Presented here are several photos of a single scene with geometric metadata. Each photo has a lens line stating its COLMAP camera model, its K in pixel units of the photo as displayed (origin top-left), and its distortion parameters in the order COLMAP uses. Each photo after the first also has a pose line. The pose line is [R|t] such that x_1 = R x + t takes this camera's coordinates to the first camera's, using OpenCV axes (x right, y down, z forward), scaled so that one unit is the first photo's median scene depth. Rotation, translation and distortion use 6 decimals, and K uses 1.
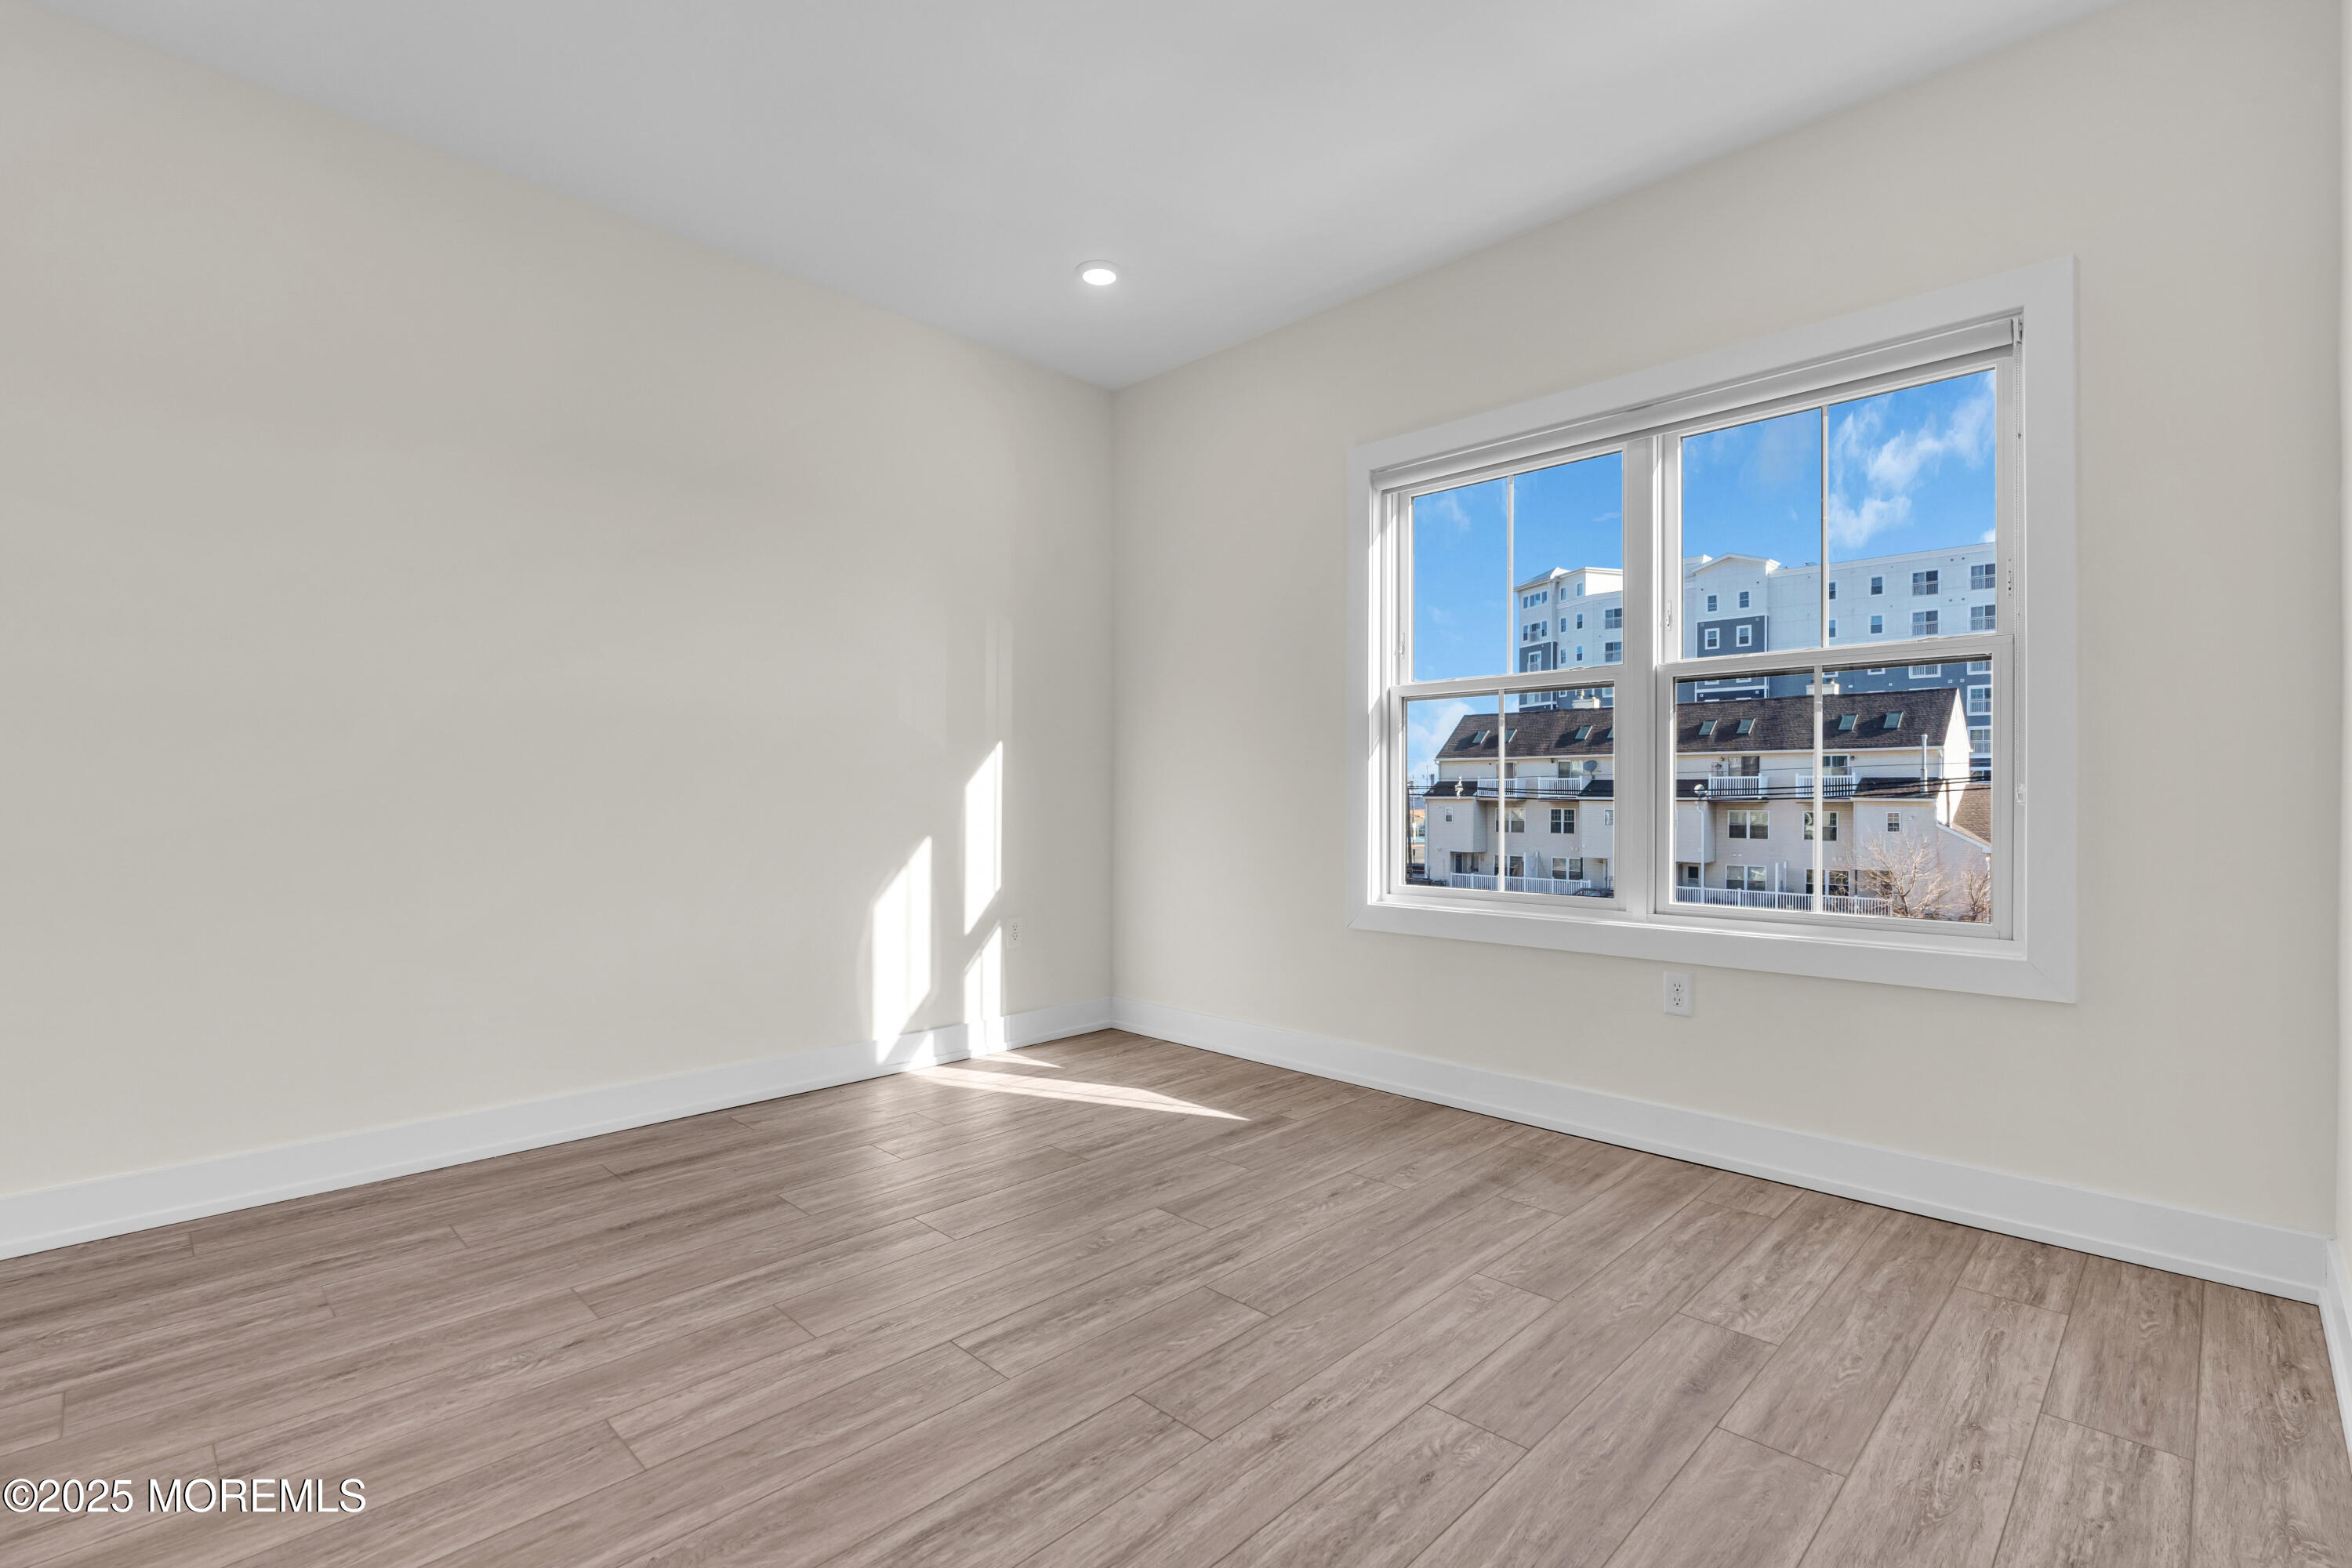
lens RADIAL K [[1074.9, 0, 1203.5], [0, 1074.9, 806.5], [0, 0, 1]] dist [-0.001568, 0.000748]
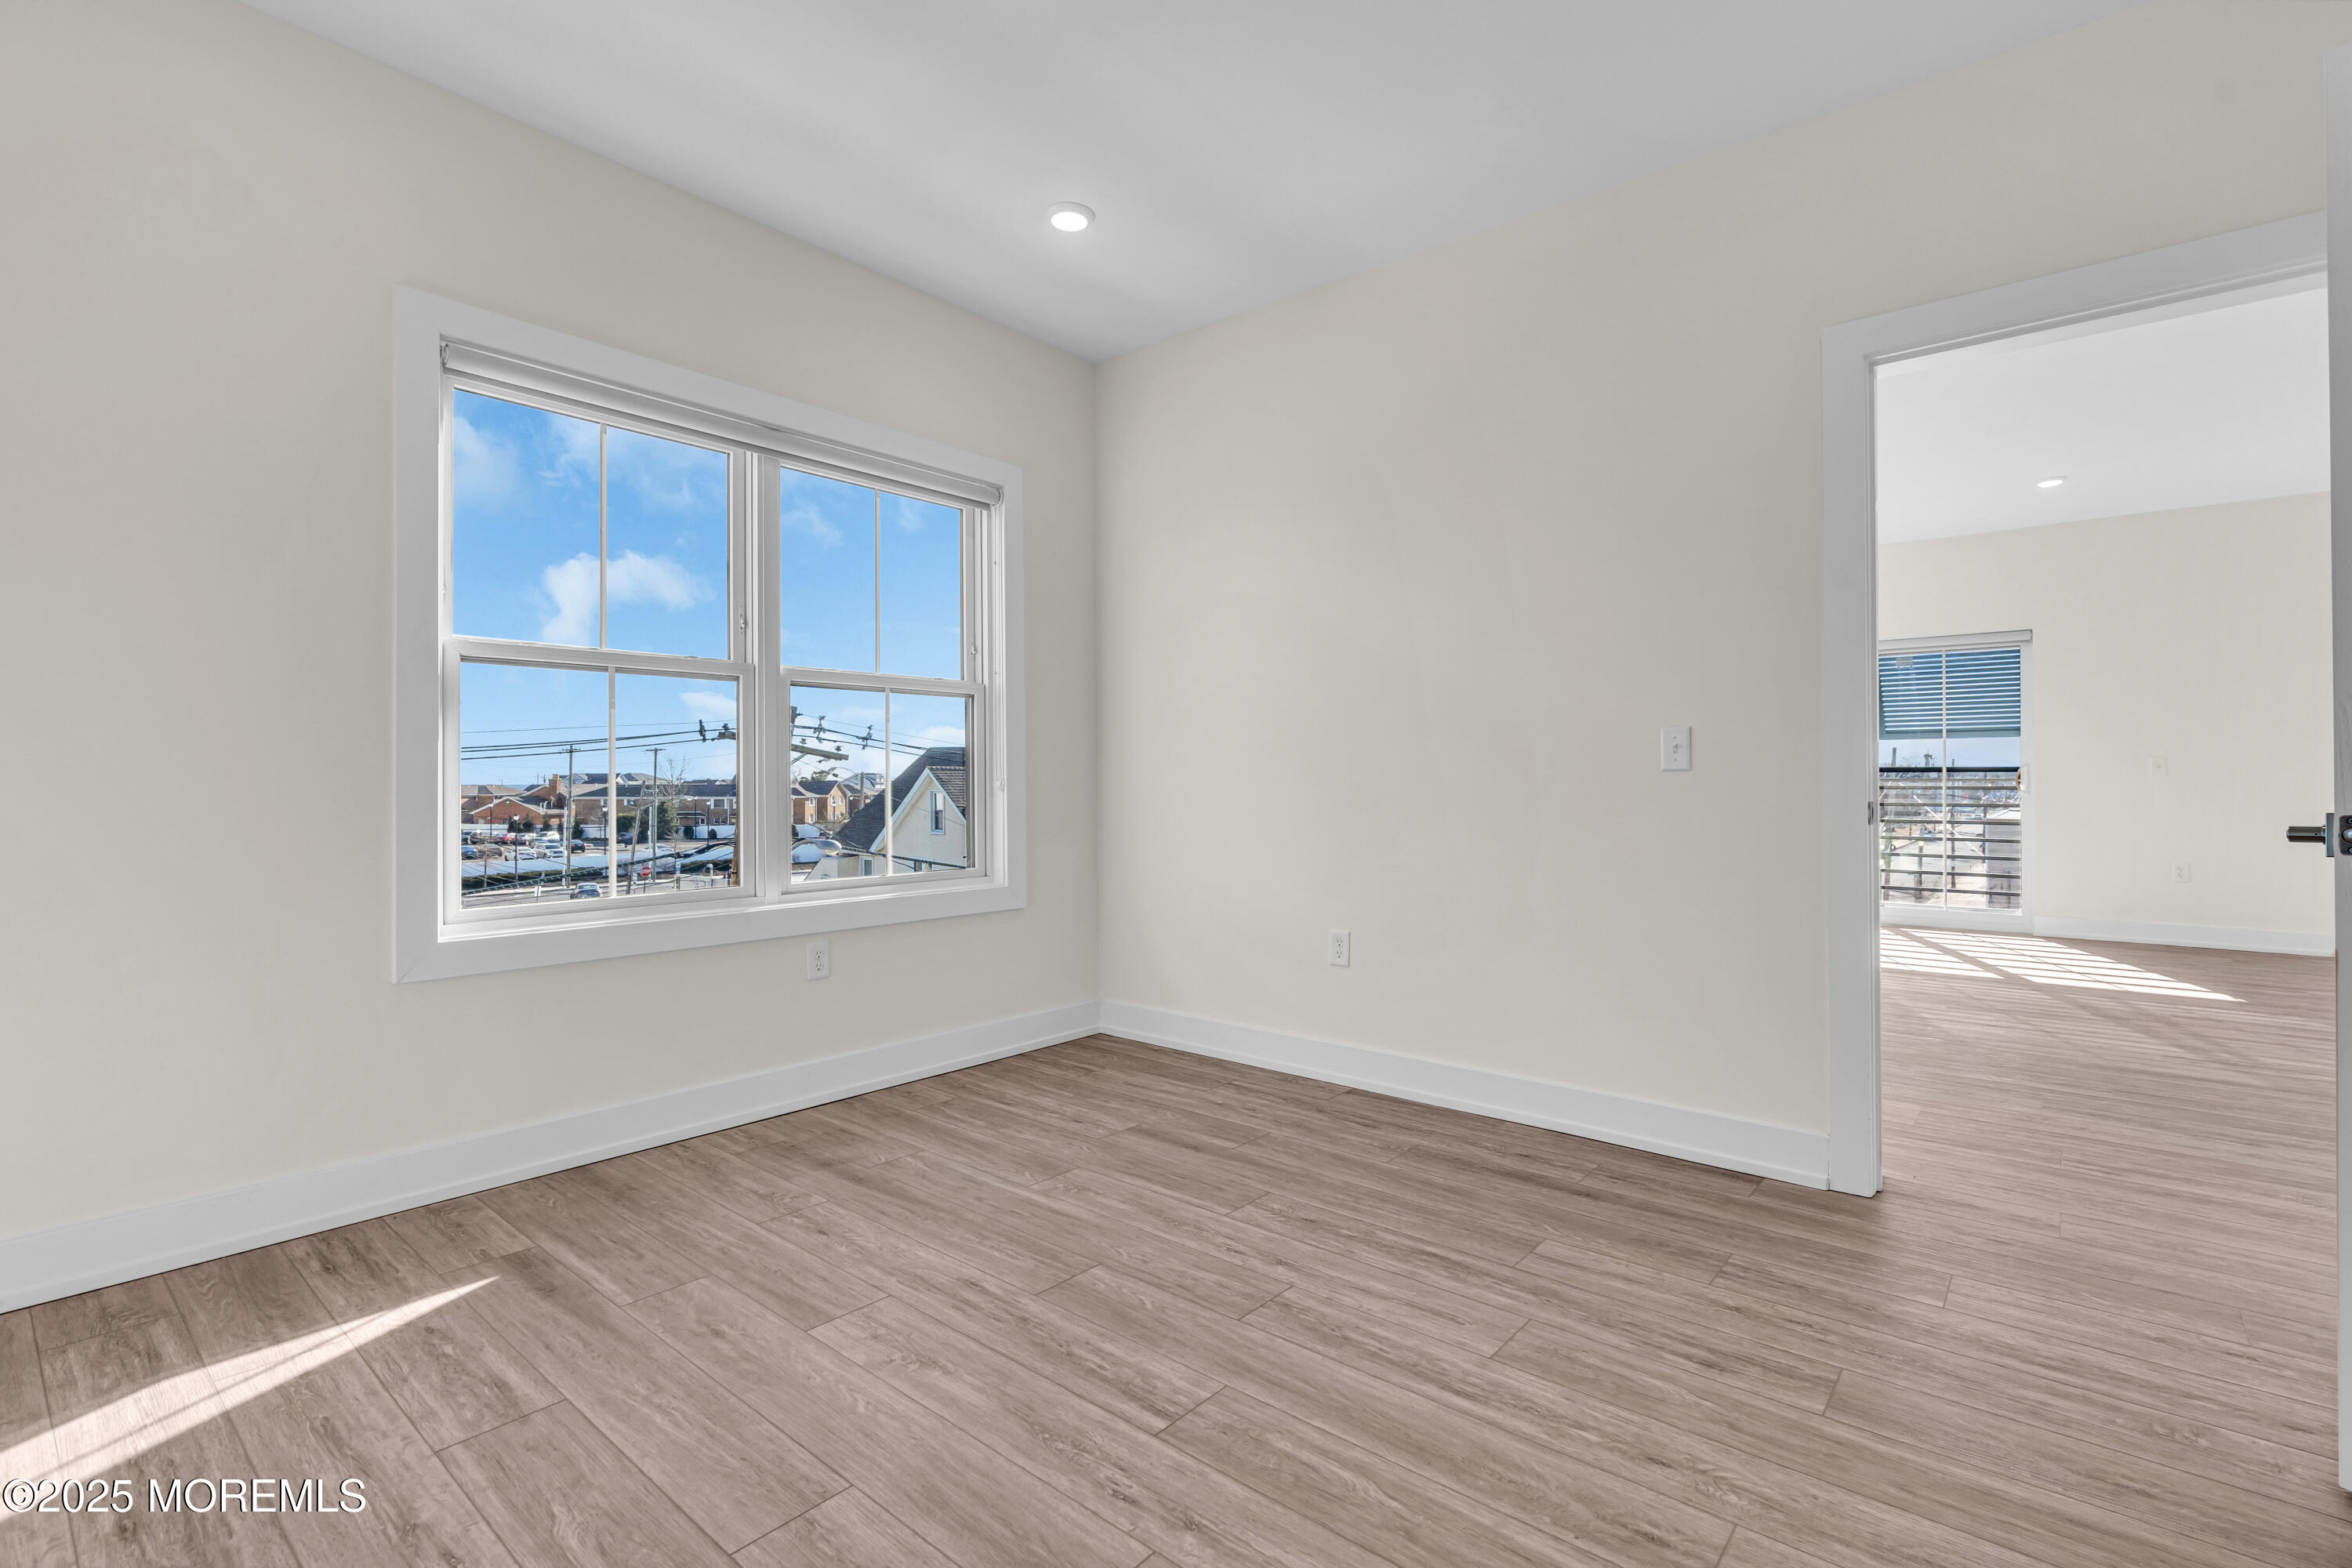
lens RADIAL K [[1060.2, 0, 1188.4], [0, 1060.2, 774.3], [0, 0, 1]] dist [-0.010504, 0.004368]
pose [[-0.066725, 0.008165, 0.997738, -0.860140], [0.014095, 0.999874, -0.007240, -0.012706], [-0.997672, 0.013580, -0.066832, 0.820702]]
